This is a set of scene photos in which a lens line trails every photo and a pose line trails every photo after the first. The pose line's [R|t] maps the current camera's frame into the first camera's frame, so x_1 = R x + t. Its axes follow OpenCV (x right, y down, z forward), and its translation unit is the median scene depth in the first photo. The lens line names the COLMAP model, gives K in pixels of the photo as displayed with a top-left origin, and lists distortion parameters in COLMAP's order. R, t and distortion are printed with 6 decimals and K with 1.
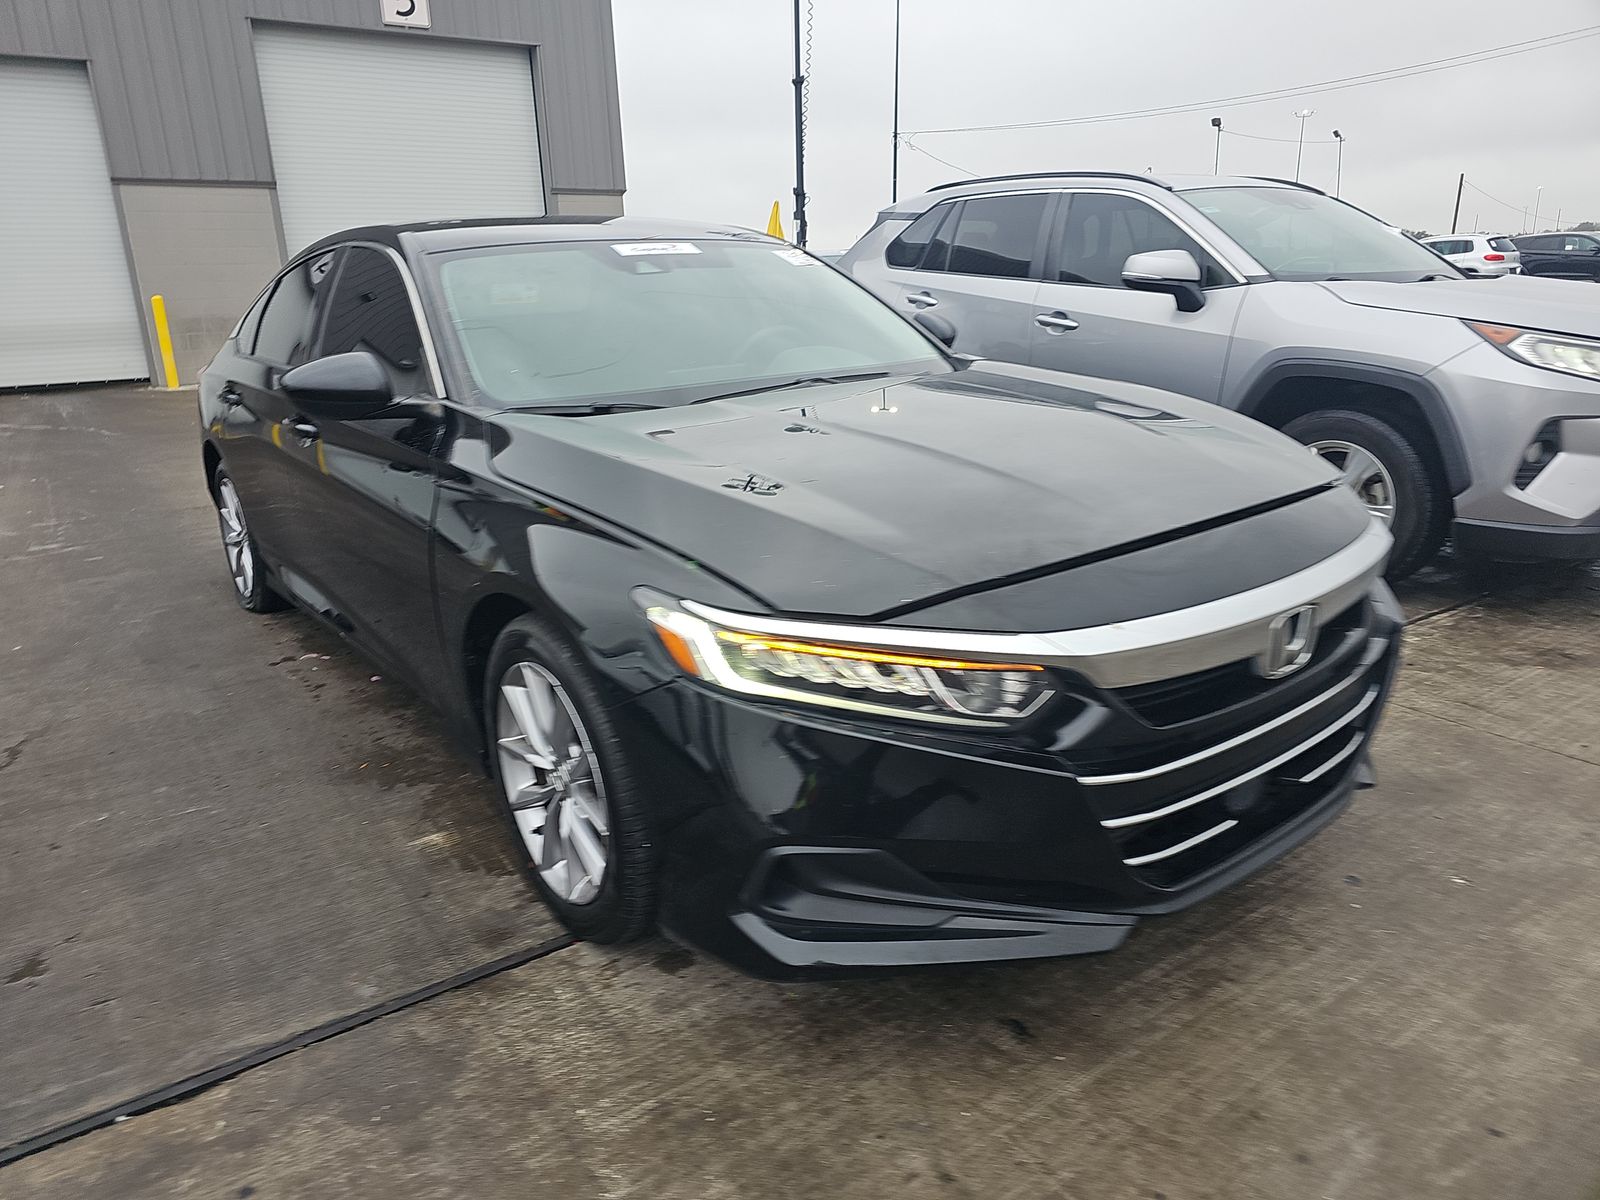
lens RADIAL K [[1062.9, 0, 748.4], [0, 1062.9, 607.7], [0, 0, 1]] dist [0.038348, -0.030211]
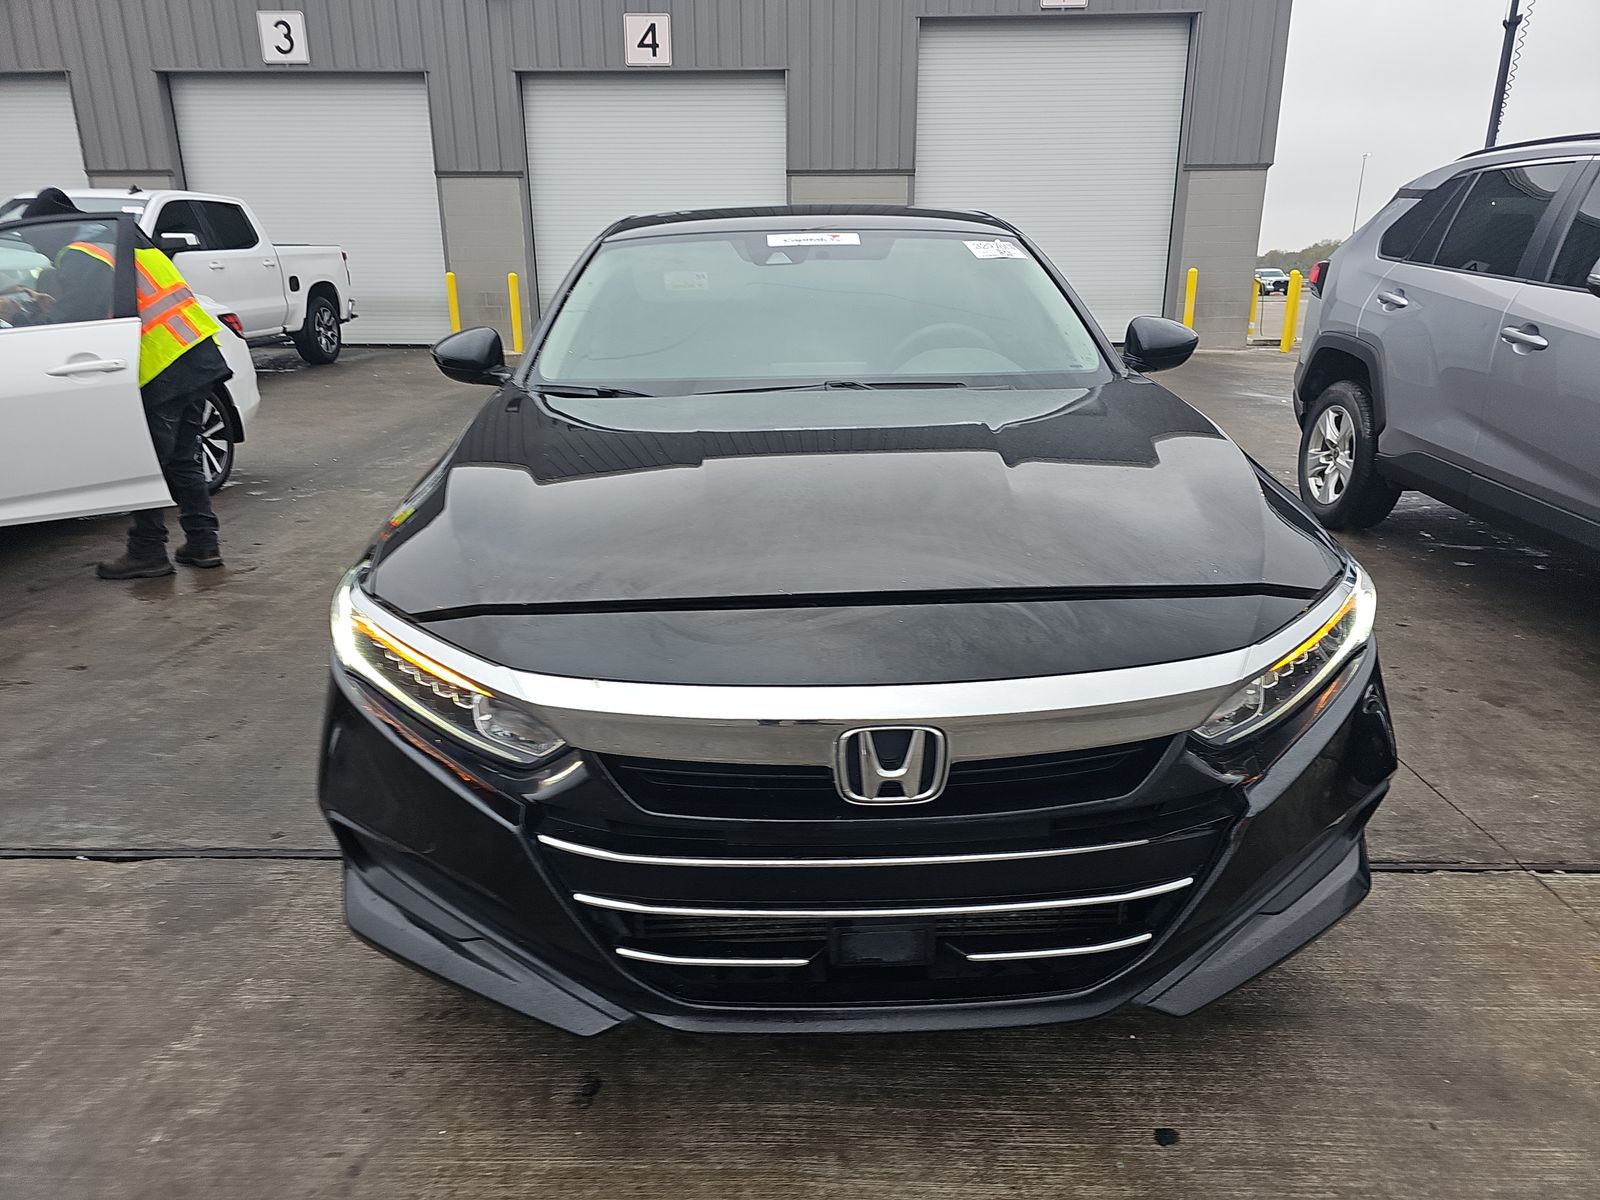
lens RADIAL K [[1062.9, 0, 807.2], [0, 1062.9, 592.4], [0, 0, 1]] dist [0.038348, -0.030211]
pose [[0.814412, 0.192911, -0.547284, 0.741321], [-0.188712, 0.979906, 0.064582, -0.113601], [0.548745, 0.050683, 0.834452, 0.269788]]
